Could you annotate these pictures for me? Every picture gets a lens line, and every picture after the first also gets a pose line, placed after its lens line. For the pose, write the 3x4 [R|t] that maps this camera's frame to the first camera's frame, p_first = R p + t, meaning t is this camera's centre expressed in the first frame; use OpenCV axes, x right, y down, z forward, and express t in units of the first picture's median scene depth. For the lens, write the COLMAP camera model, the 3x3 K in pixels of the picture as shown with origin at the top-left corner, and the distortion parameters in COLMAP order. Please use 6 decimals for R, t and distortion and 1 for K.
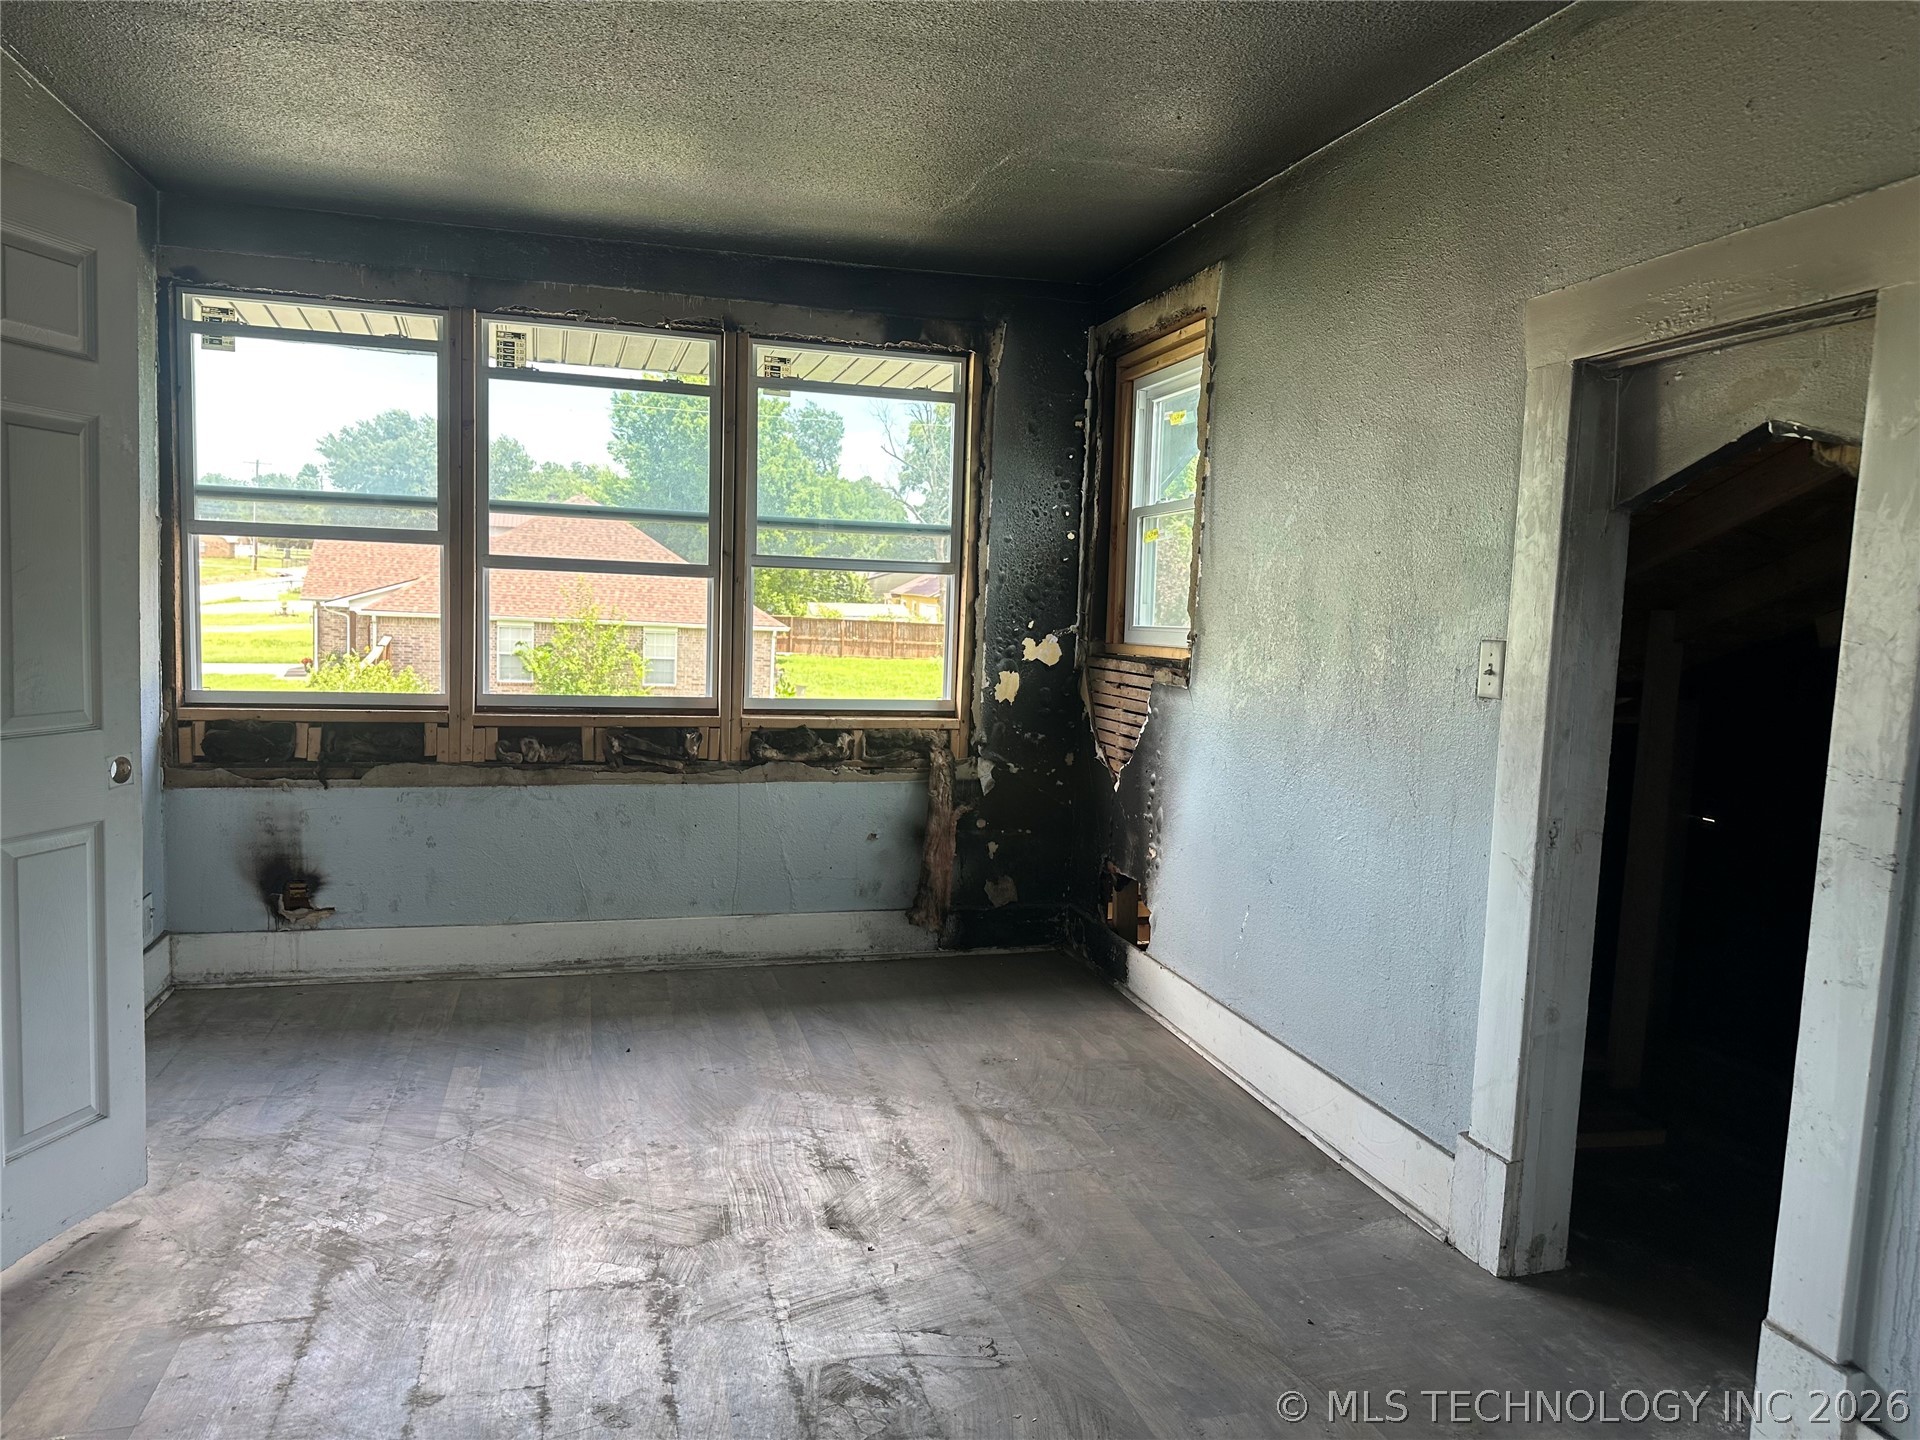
lens RADIAL K [[1313.9, 0, 960.0], [0, 1313.9, 720.0], [0, 0, 1]] dist [0.000981, 0.000446]
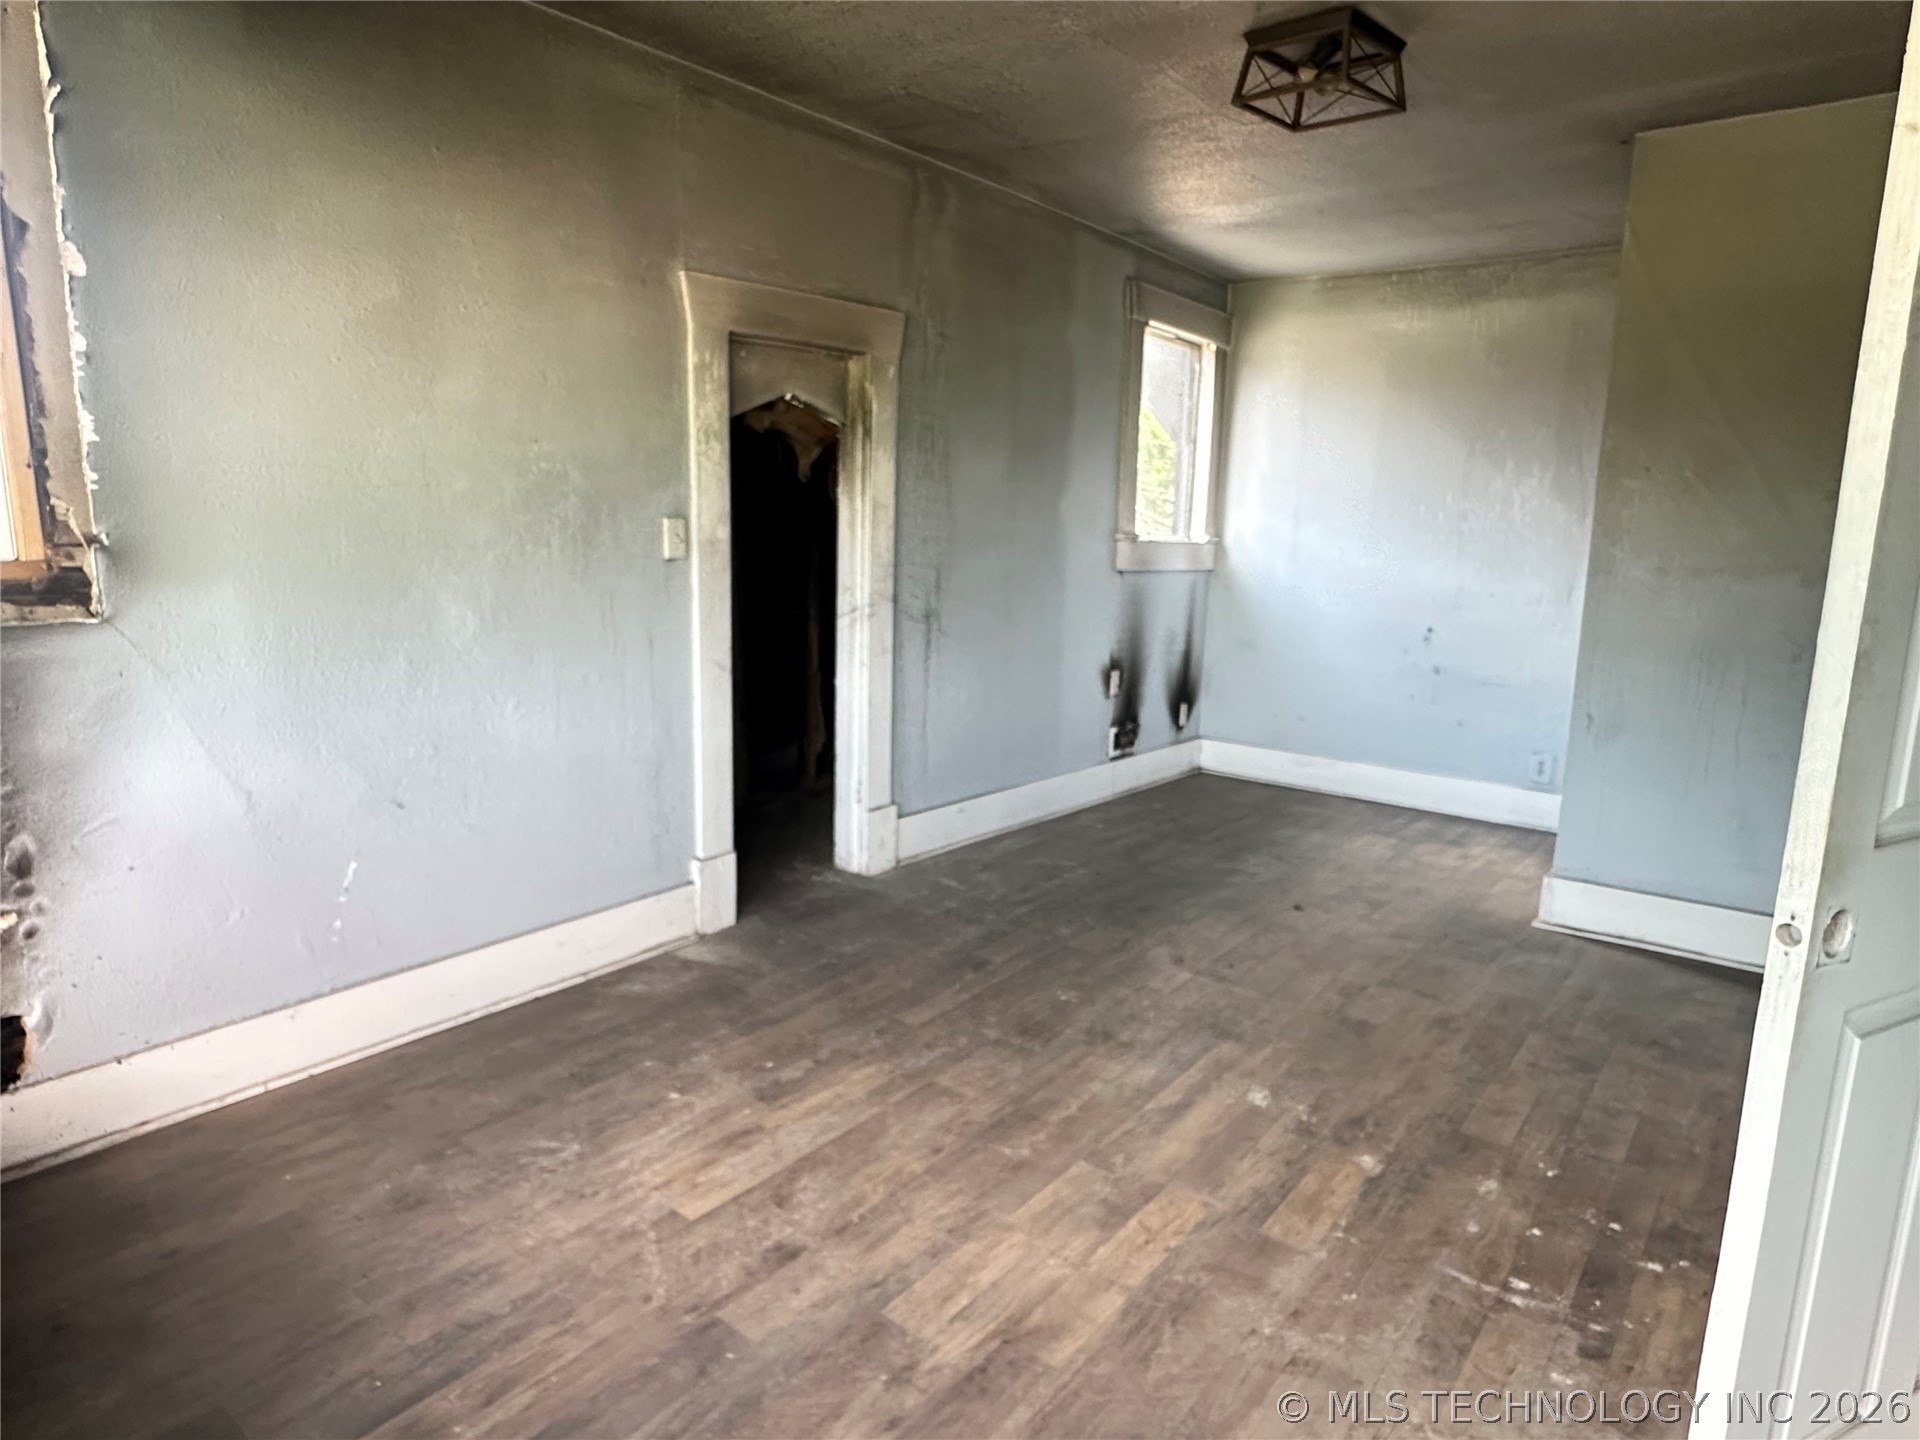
lens RADIAL K [[1146.9, 0, 951.3], [0, 1146.9, 729.2], [0, 0, 1]] dist [-0.005766, -0.001491]
pose [[-0.587590, -0.199708, 0.784127, -0.529248], [0.036144, 0.961619, 0.271999, -0.113769], [-0.808351, 0.188166, -0.557819, 1.028848]]
